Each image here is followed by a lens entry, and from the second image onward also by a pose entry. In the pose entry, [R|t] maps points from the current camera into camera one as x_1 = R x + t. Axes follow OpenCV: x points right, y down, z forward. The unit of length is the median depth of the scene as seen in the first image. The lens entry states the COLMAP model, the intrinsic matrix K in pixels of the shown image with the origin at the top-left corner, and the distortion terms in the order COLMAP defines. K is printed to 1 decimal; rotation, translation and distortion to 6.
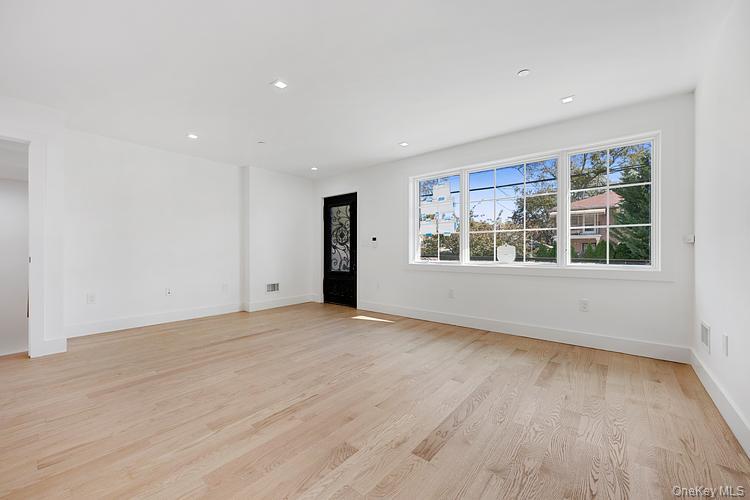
lens RADIAL K [[296.4, 0, 381.1], [0, 296.4, 253.0], [0, 0, 1]] dist [0.001622, 0.000174]
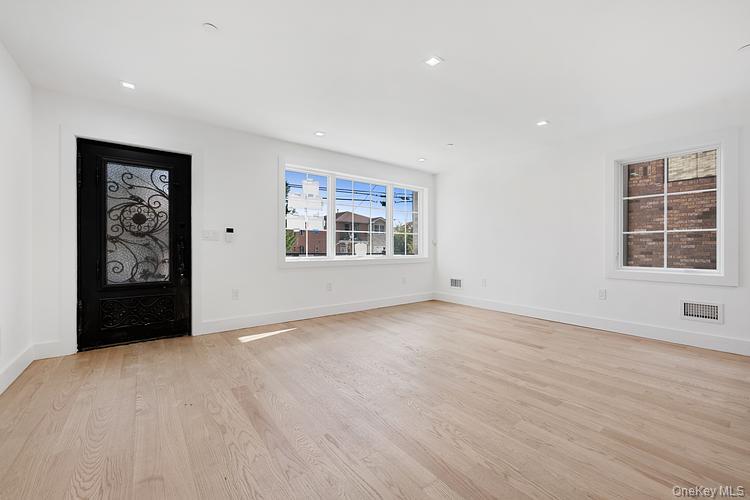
lens RADIAL K [[296.4, 0, 369.1], [0, 296.4, 249.6], [0, 0, 1]] dist [0.001622, 0.000174]
pose [[0.263778, -0.006365, 0.964562, -0.612564], [0.004120, 0.999977, 0.005472, -0.002506], [-0.964575, 0.002531, 0.263798, 0.463057]]
